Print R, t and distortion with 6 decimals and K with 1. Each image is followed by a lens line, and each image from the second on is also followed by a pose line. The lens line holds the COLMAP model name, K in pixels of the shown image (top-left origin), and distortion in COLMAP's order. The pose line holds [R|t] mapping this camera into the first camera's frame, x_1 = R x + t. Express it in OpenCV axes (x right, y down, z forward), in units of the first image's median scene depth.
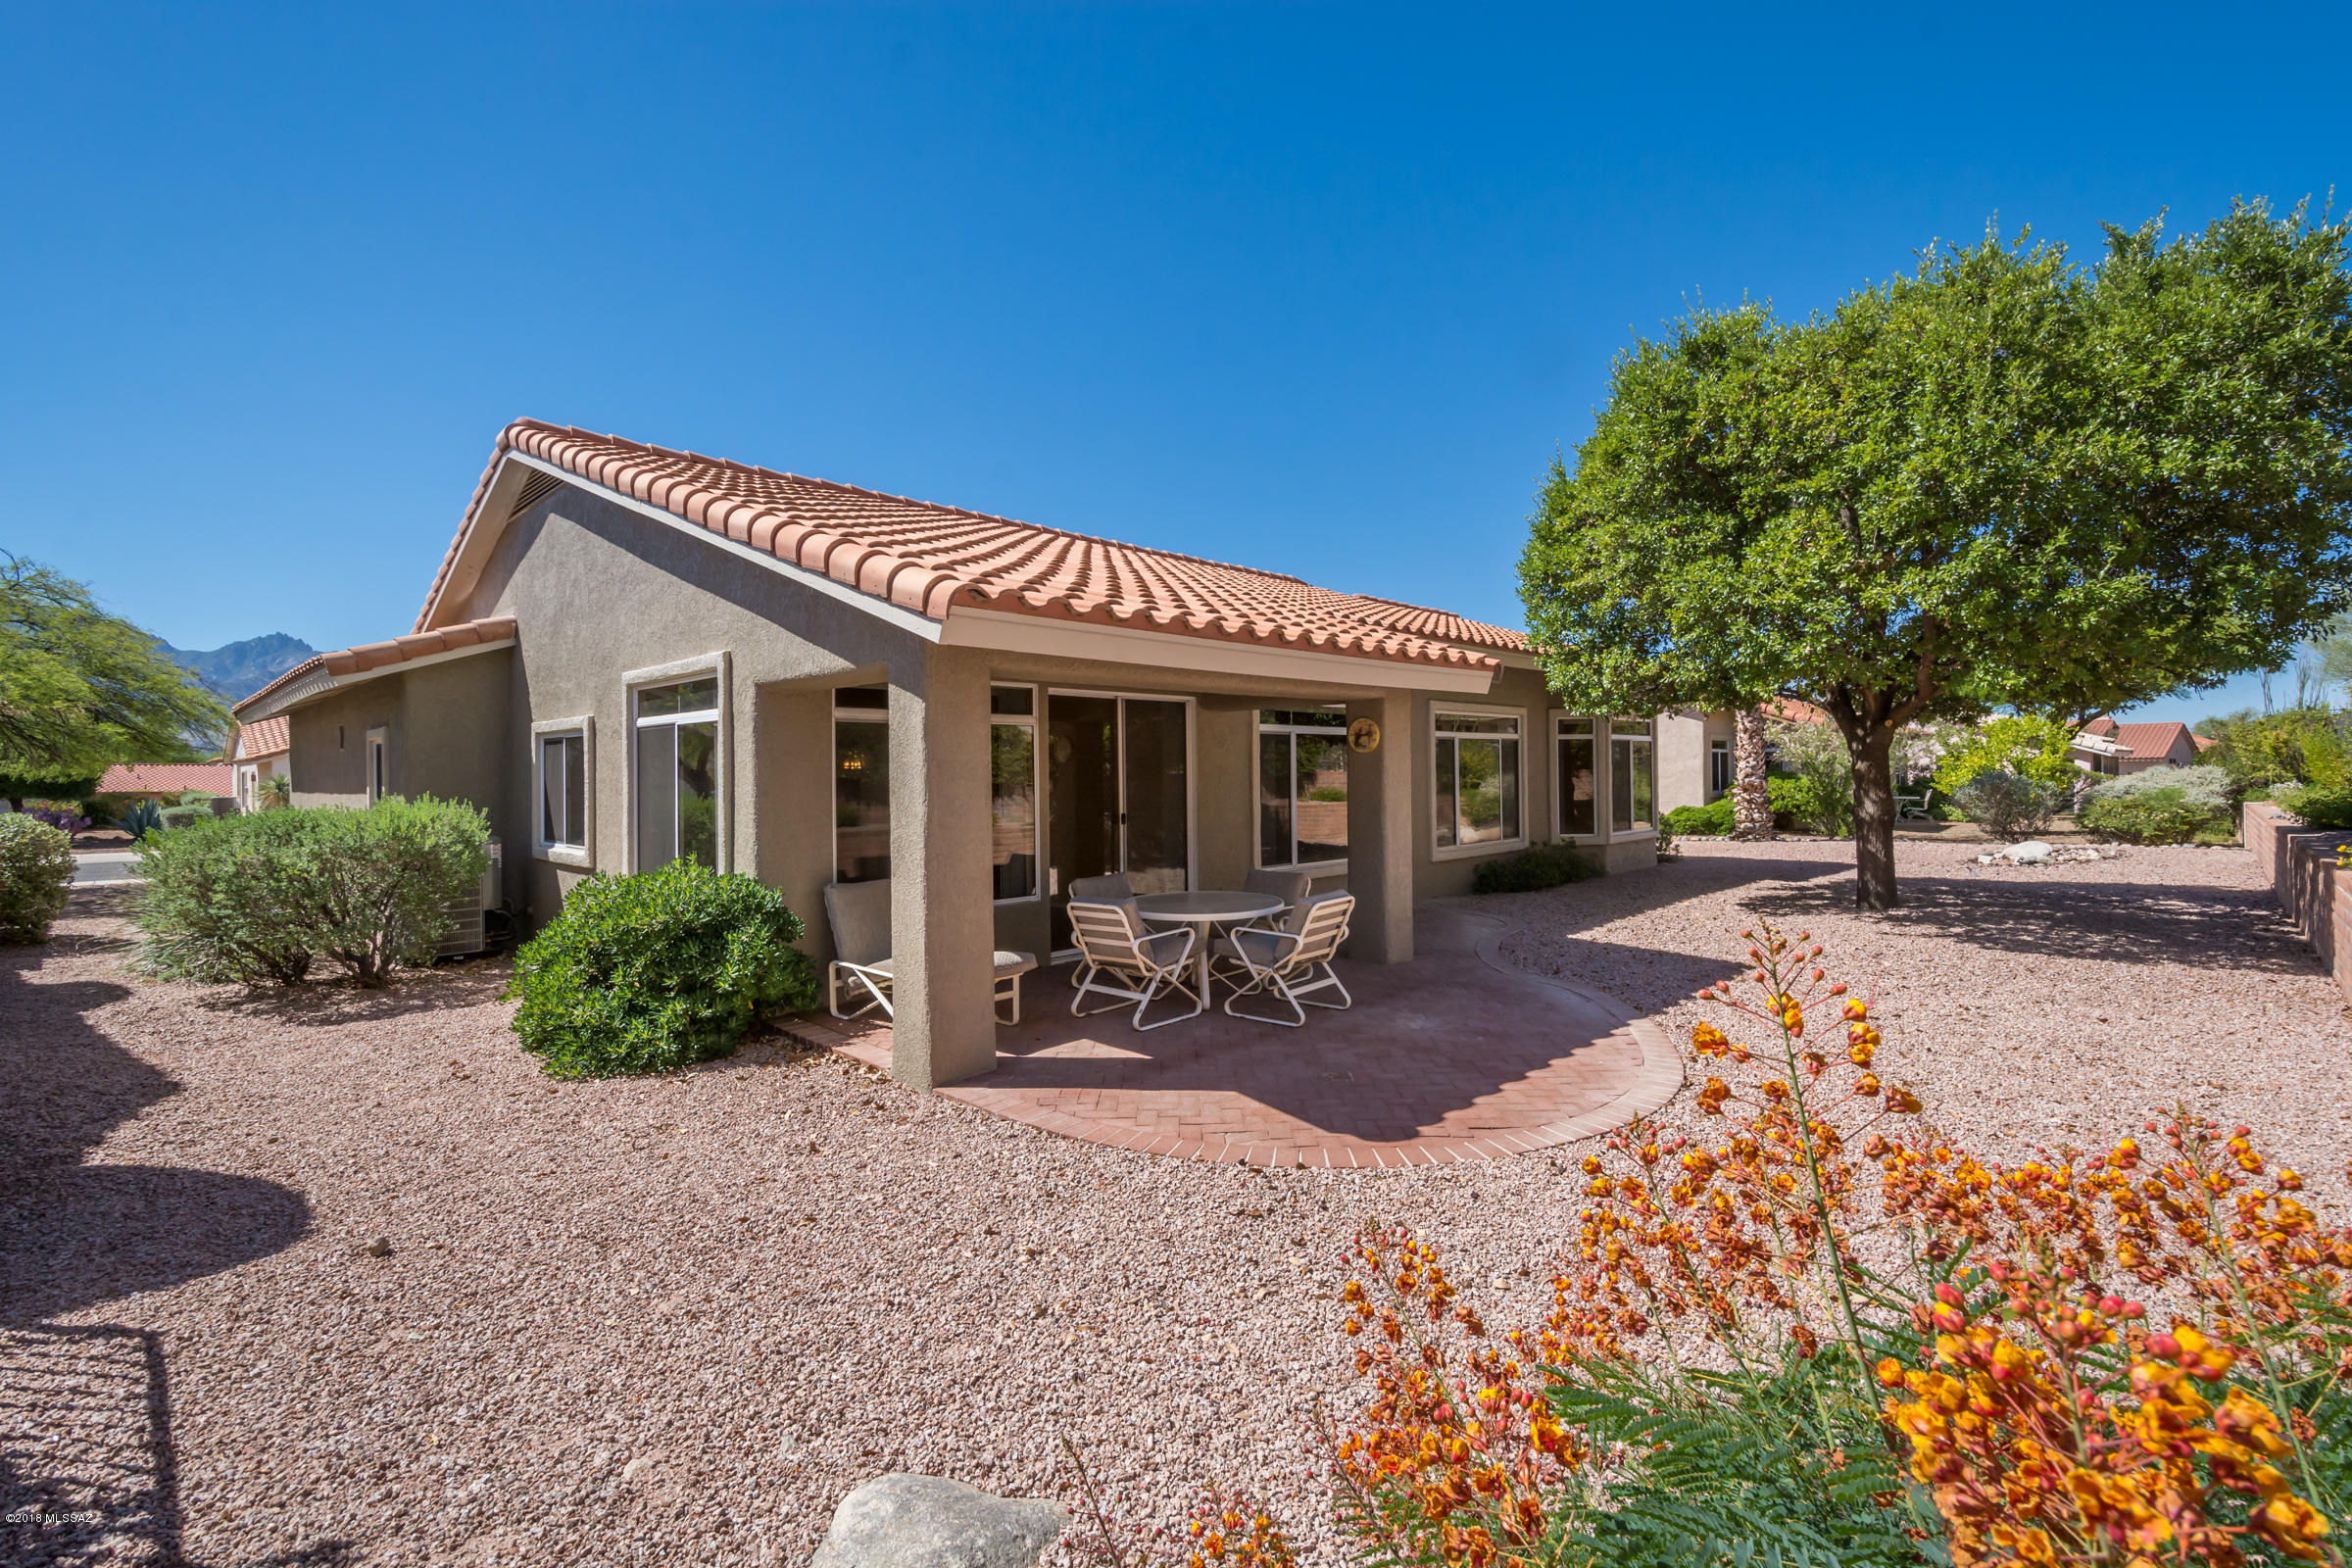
lens RADIAL K [[1029.5, 0, 1176.0], [0, 1029.5, 784.0], [0, 0, 1]] dist [0.000494, -0.000234]
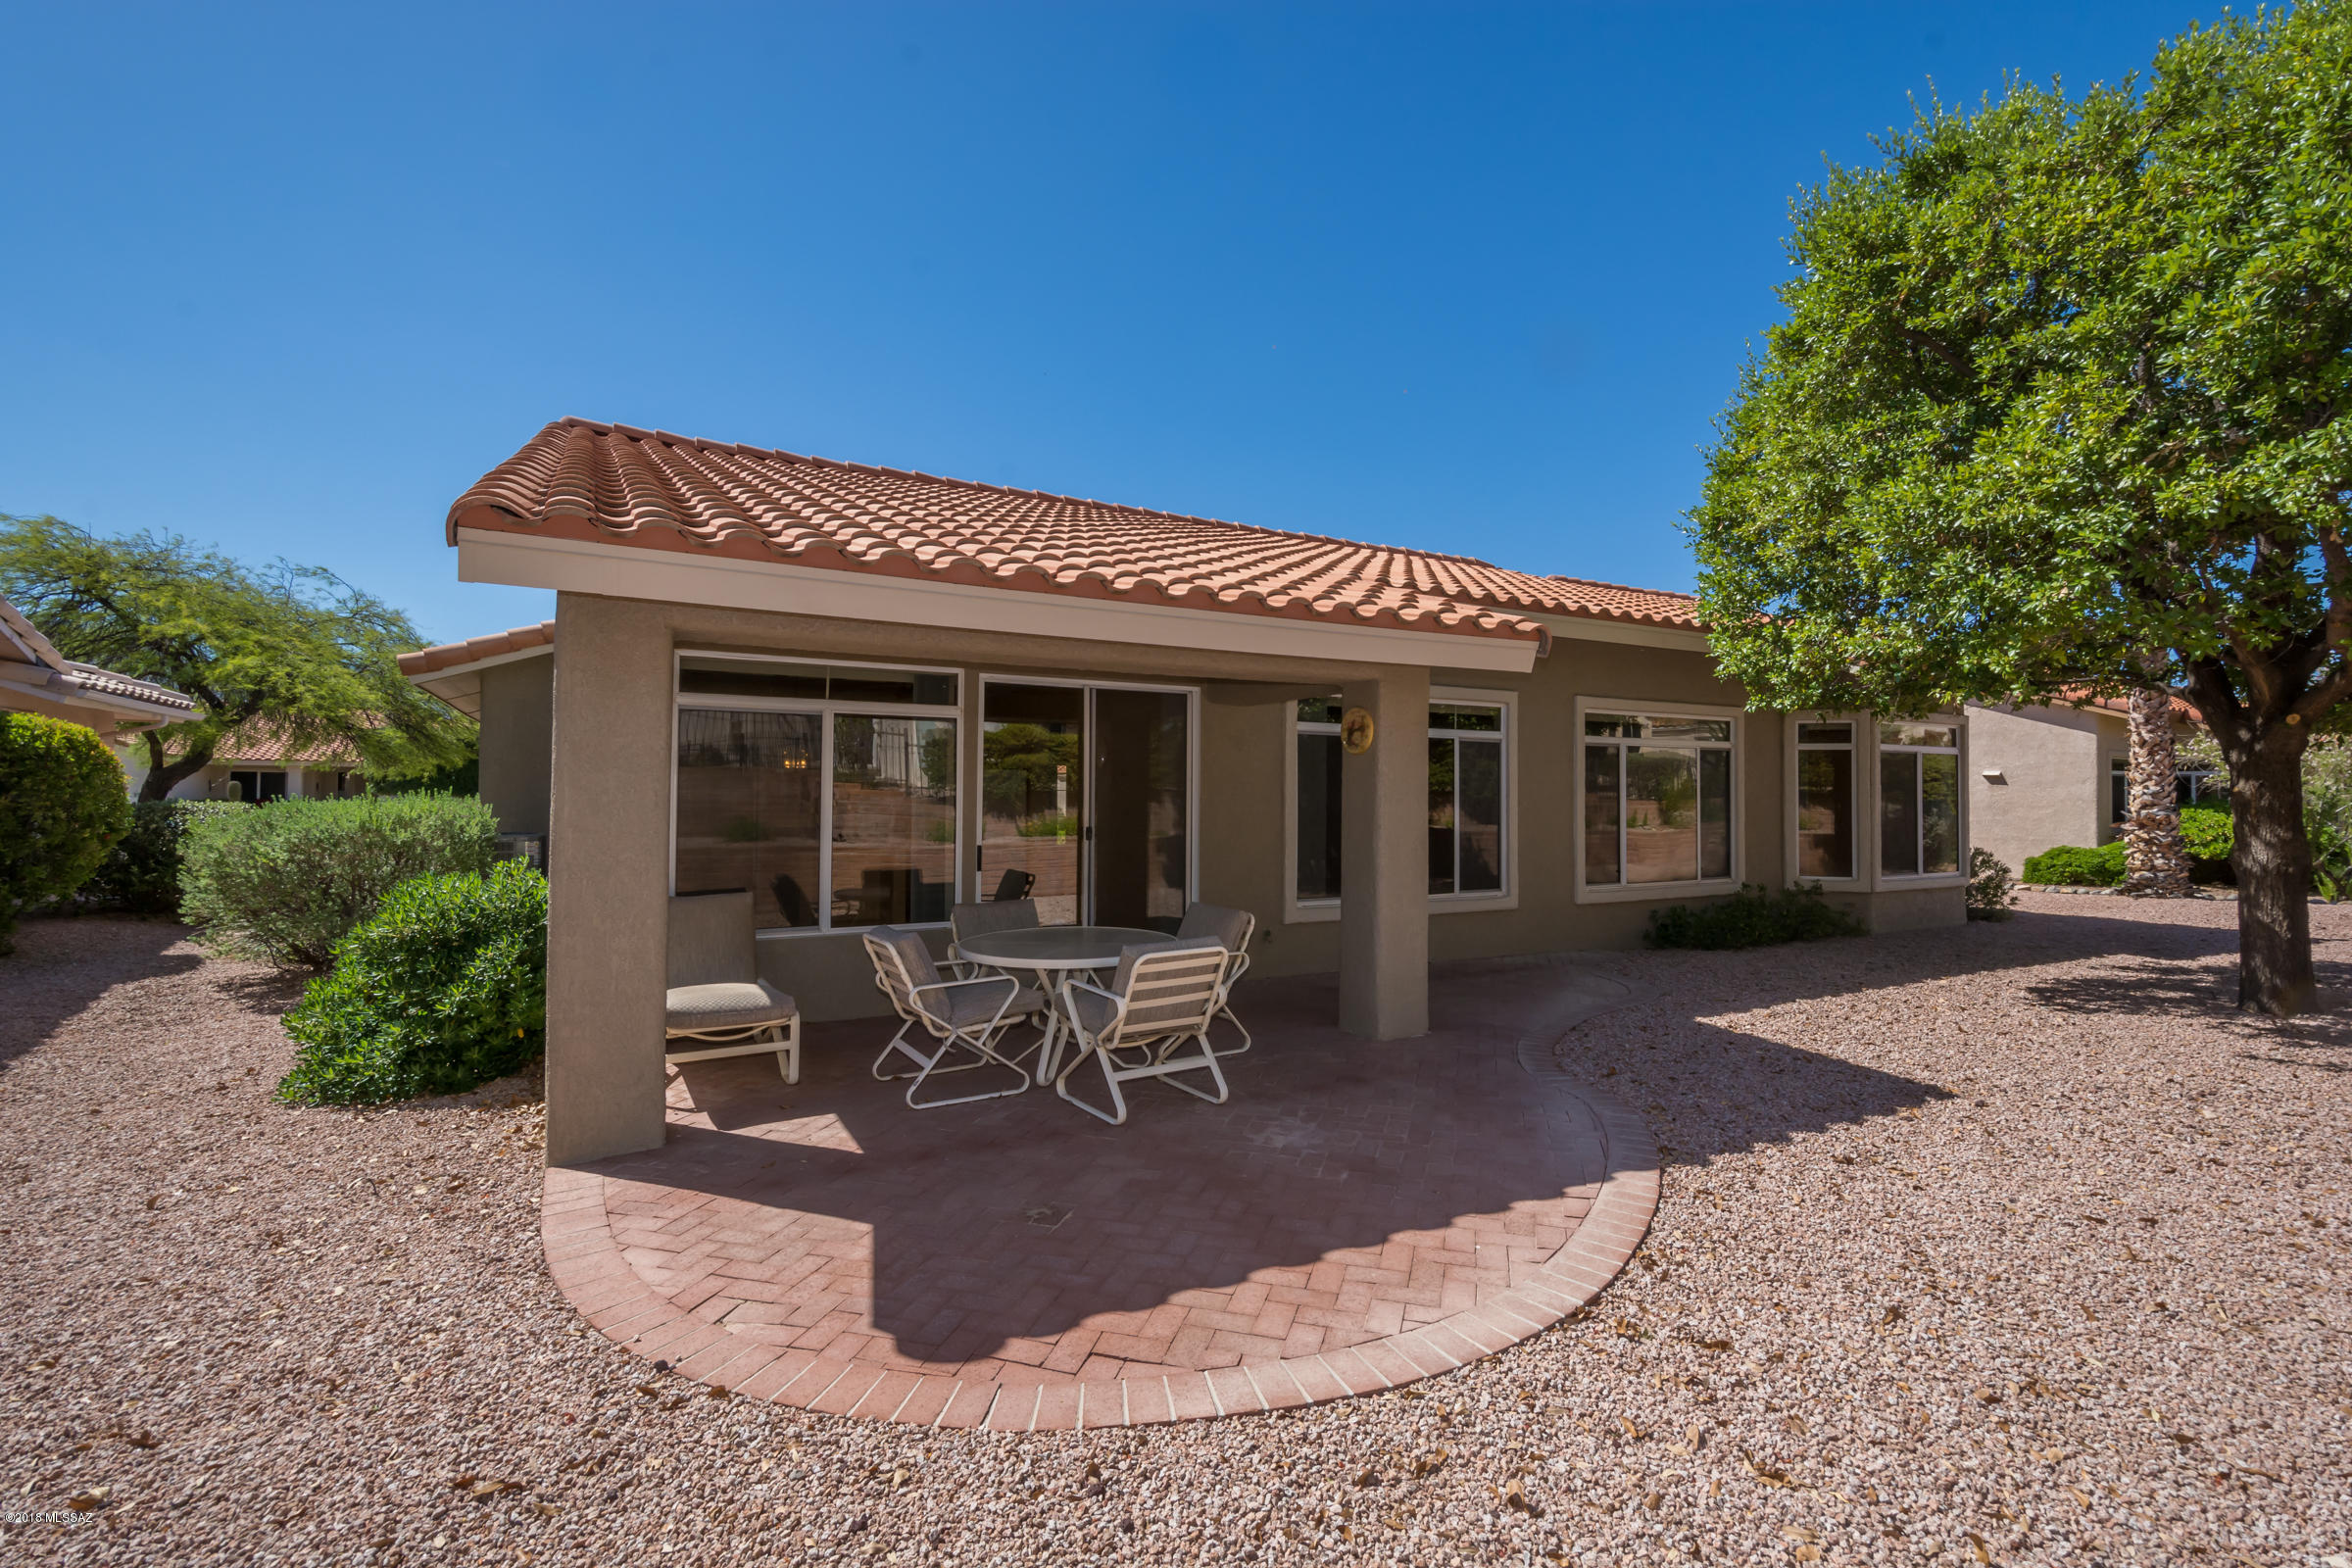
lens RADIAL K [[1053.5, 0, 1176.0], [0, 1053.5, 784.0], [0, 0, 1]] dist [0.010799, -0.002829]
pose [[0.958766, 0.015969, -0.283746, 0.273073], [-0.021343, 0.999646, -0.015860, 0.006496], [0.283393, 0.021262, 0.958768, 0.227711]]
